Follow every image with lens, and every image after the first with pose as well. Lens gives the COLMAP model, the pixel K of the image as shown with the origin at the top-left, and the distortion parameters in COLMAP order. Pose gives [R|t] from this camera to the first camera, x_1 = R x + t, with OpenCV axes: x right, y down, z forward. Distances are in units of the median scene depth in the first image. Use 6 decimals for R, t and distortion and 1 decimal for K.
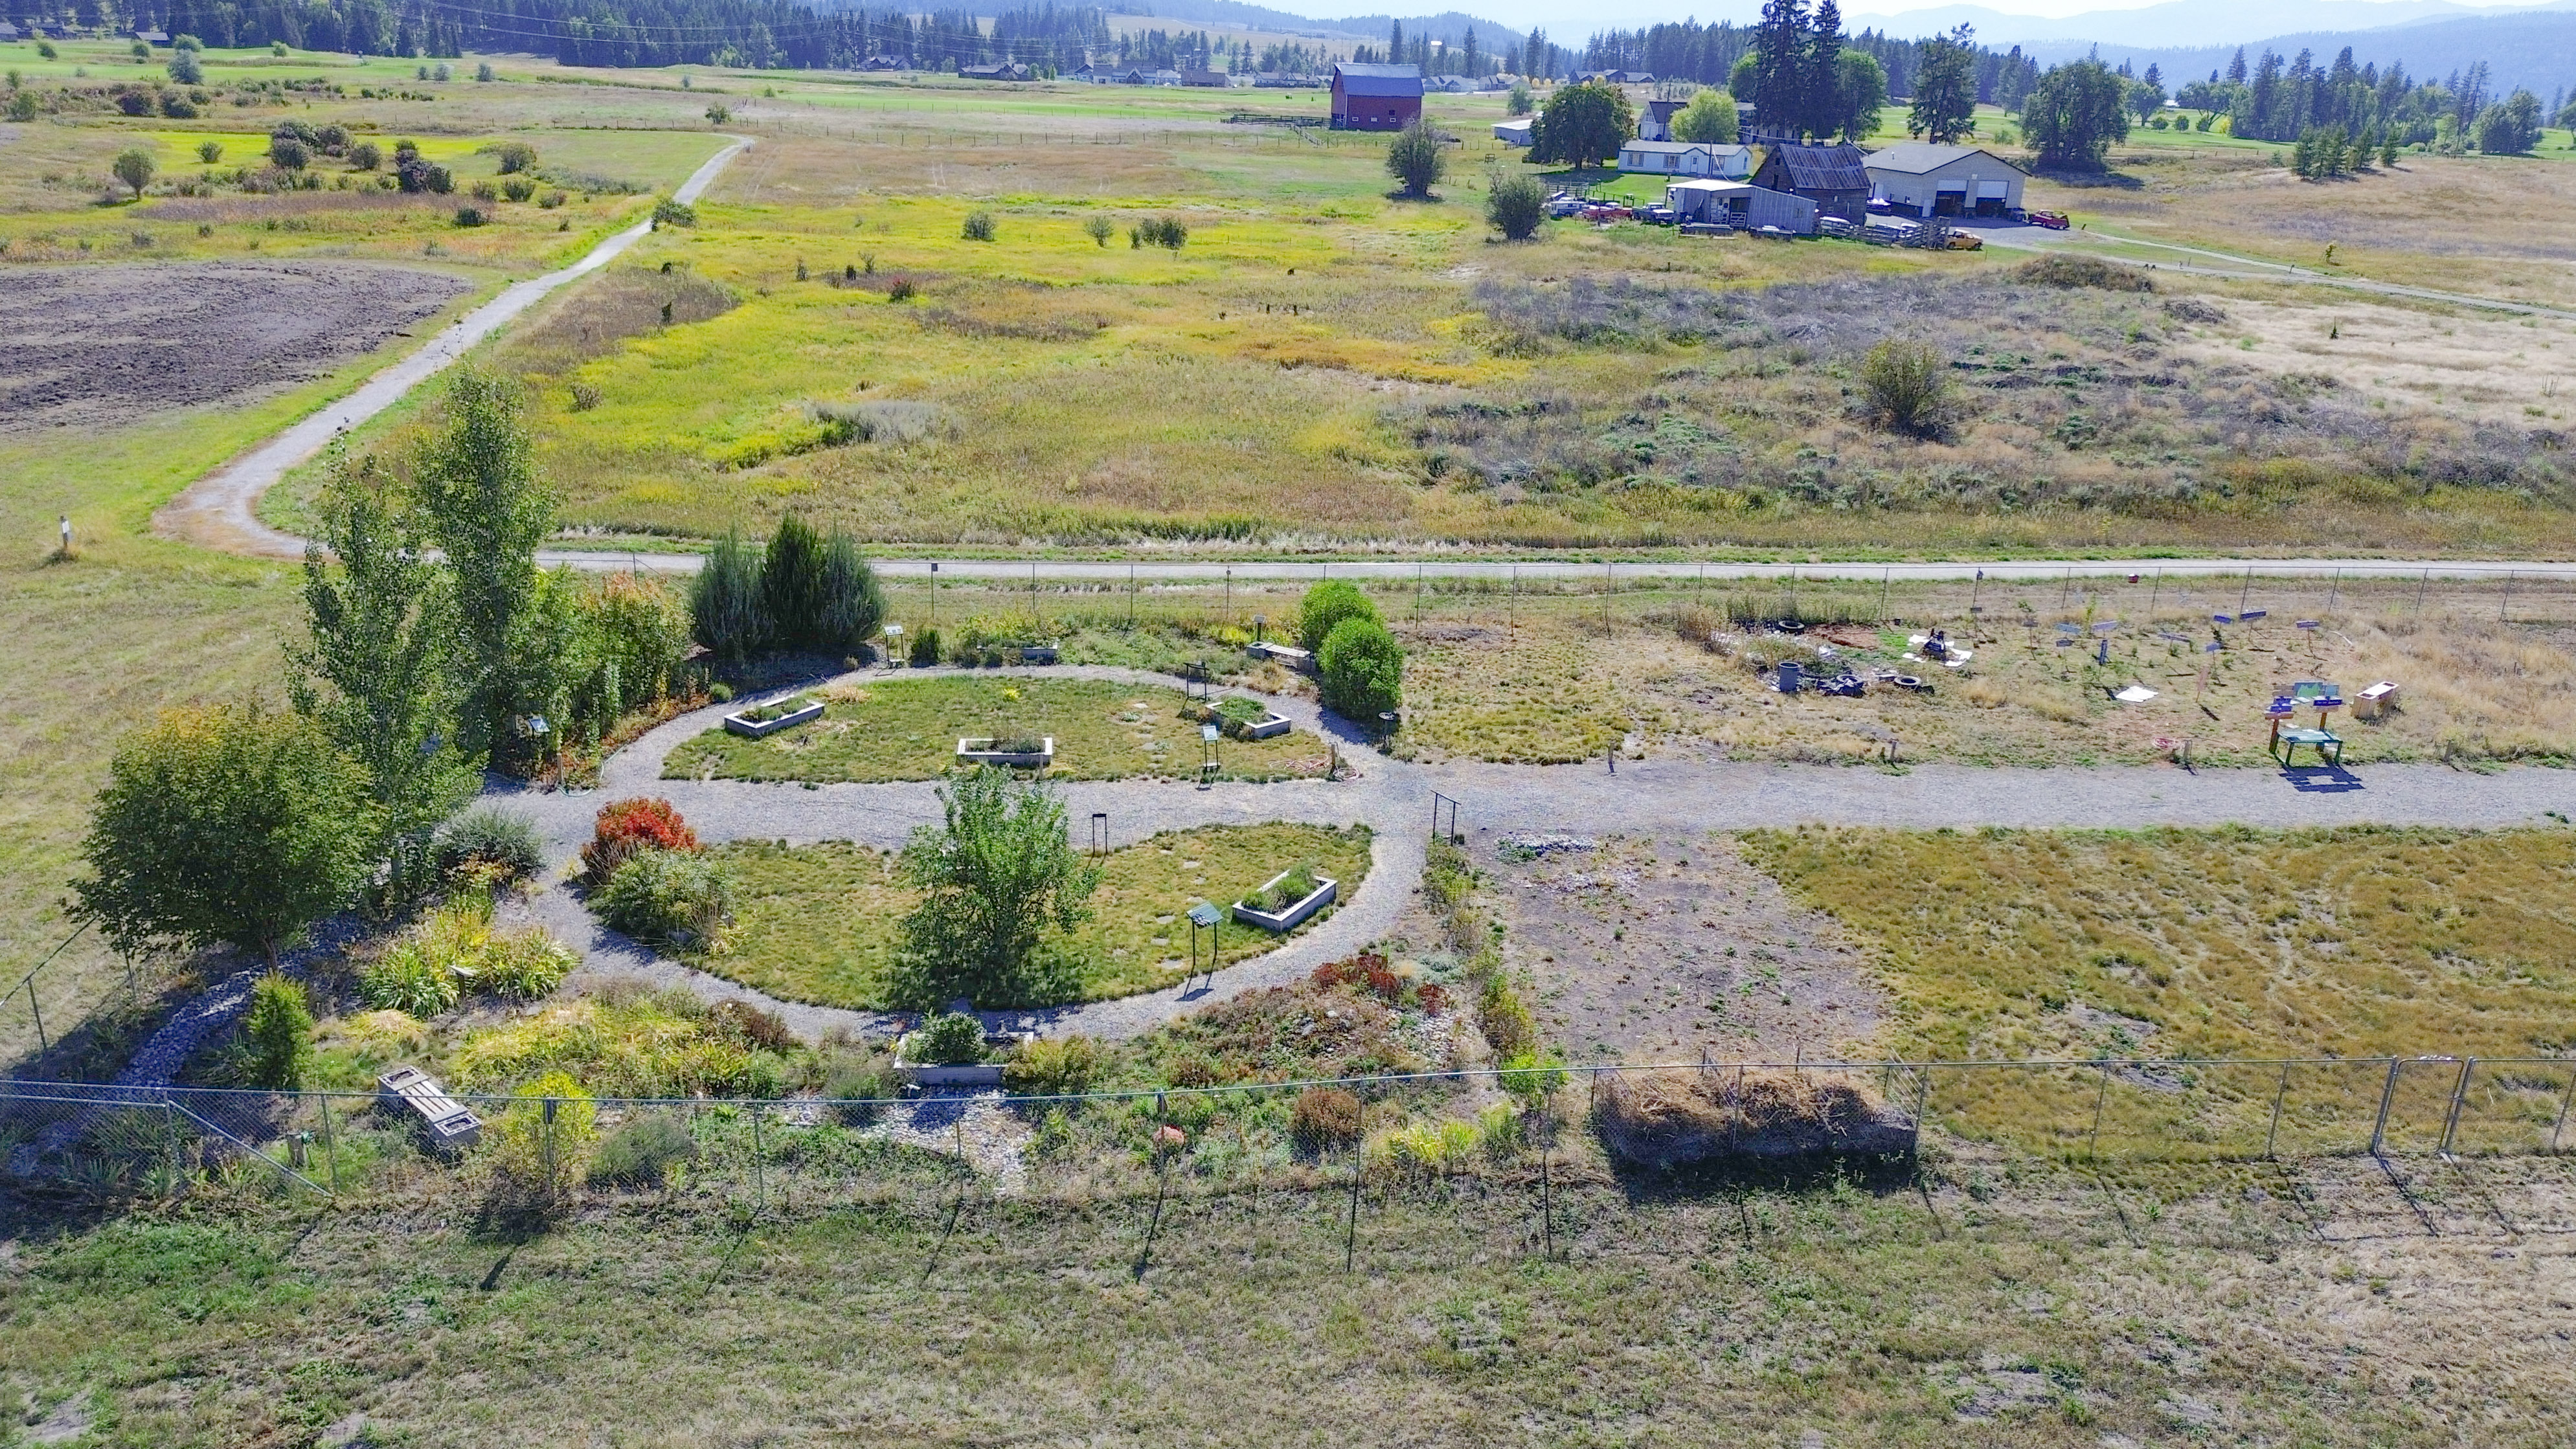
lens RADIAL K [[1828.0, 0, 1288.0], [0, 1828.0, 724.5], [0, 0, 1]] dist [0.067597, -0.071456]
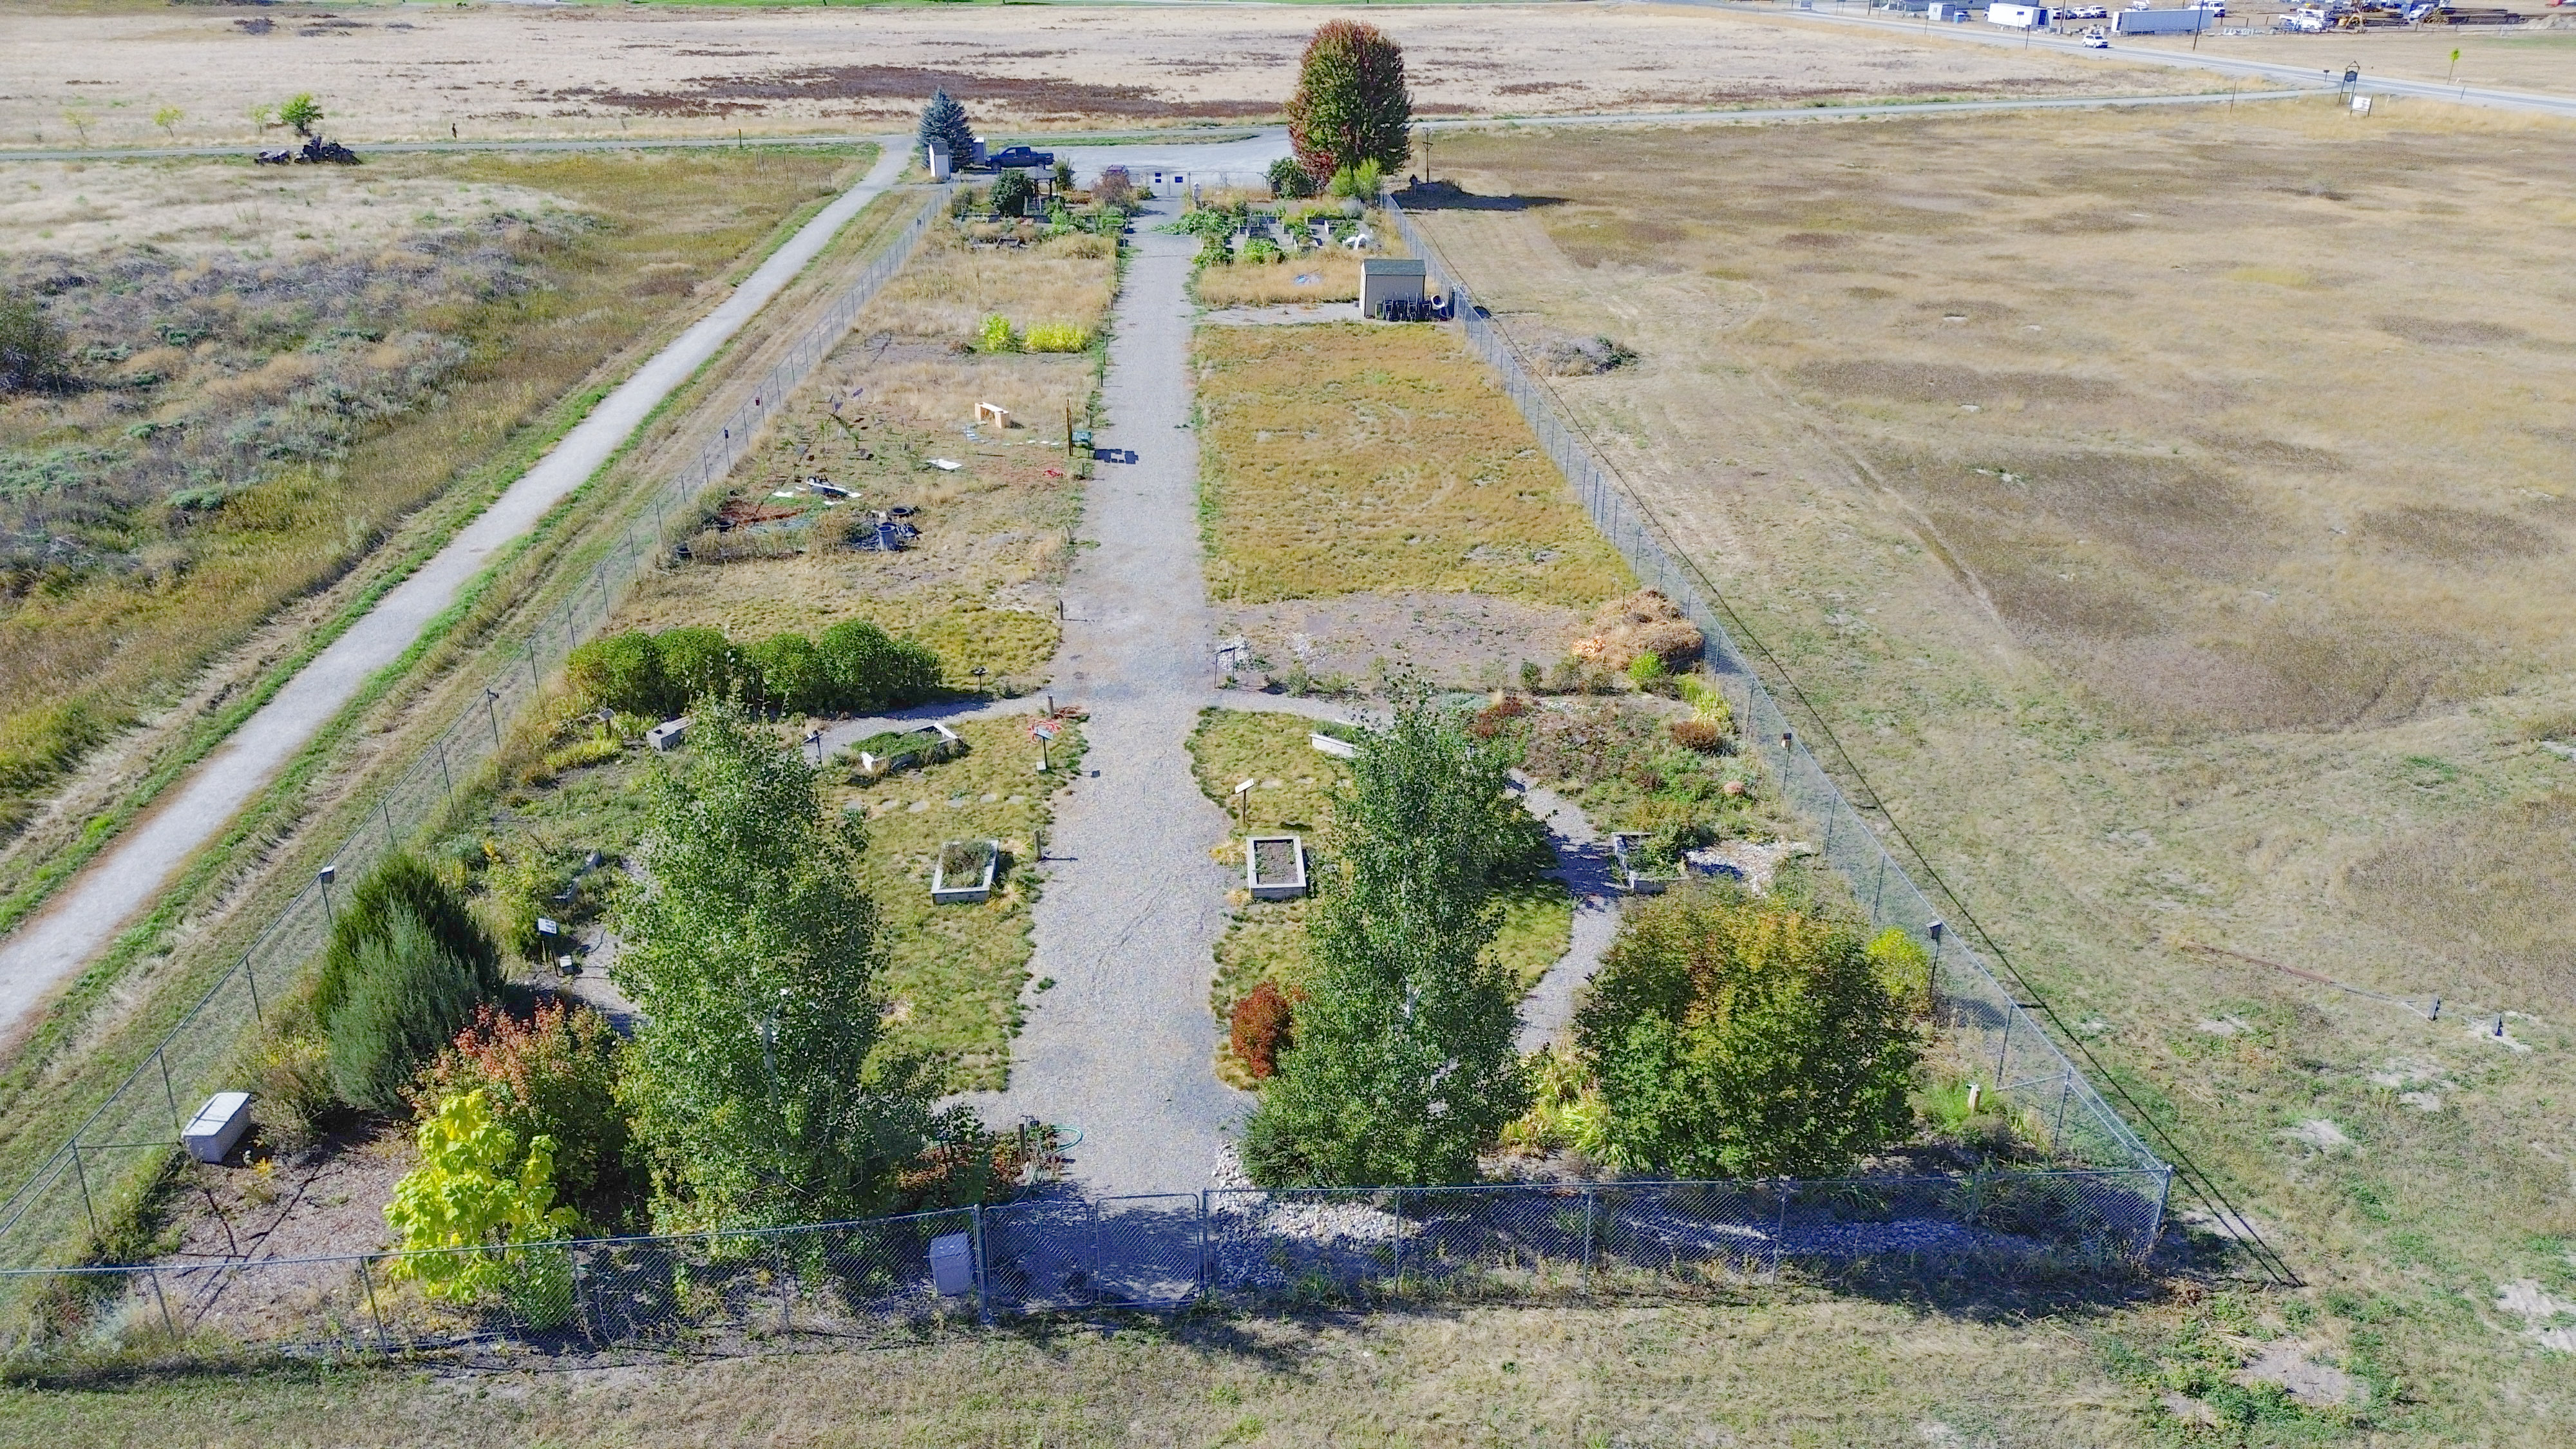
lens RADIAL K [[1828.1, 0, 1288.0], [0, 1828.1, 724.5], [0, 0, 1]] dist [0.067597, -0.071456]
pose [[0.040169, -0.430882, 0.901514, -0.195129], [0.331661, 0.856838, 0.394752, -0.072642], [-0.942543, 0.283140, 0.177325, 0.151190]]
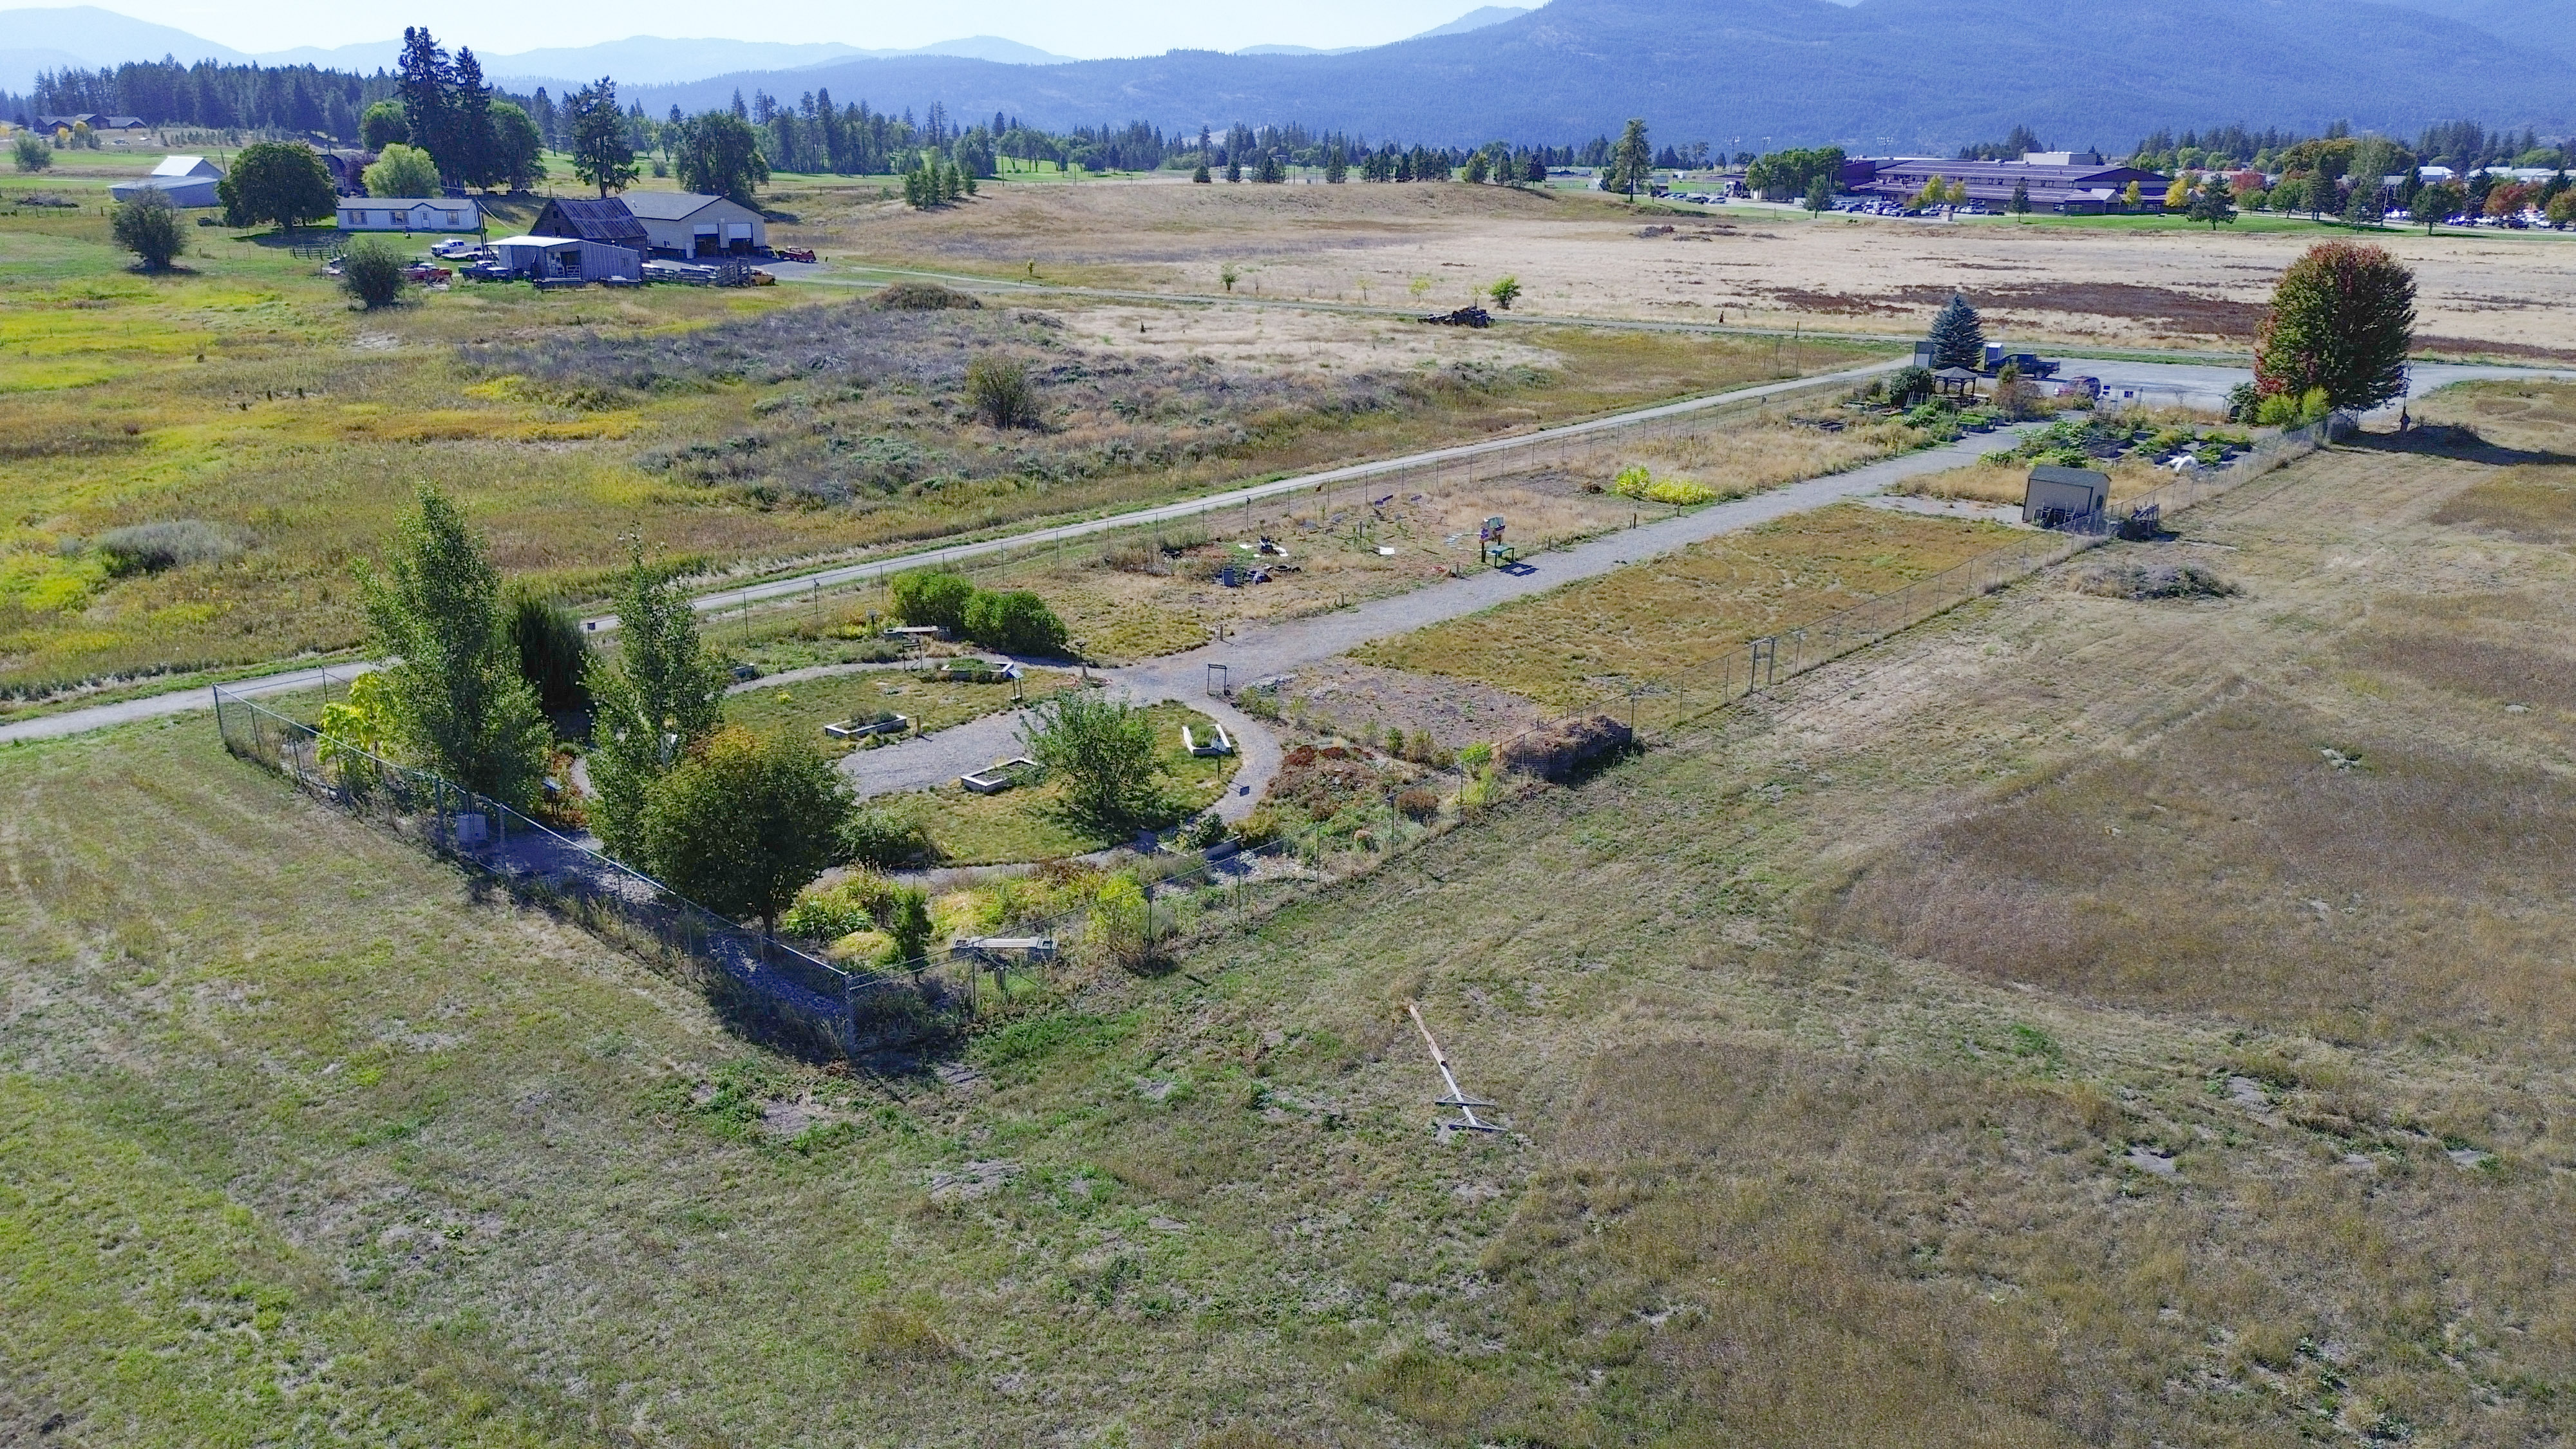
lens RADIAL K [[1828.1, 0, 1288.0], [0, 1828.1, 724.5], [0, 0, 1]] dist [0.067597, -0.071456]
pose [[0.730523, -0.231893, 0.642310, -0.166606], [0.242388, 0.967385, 0.073579, -0.001875], [-0.638424, 0.101937, 0.762905, -0.035074]]
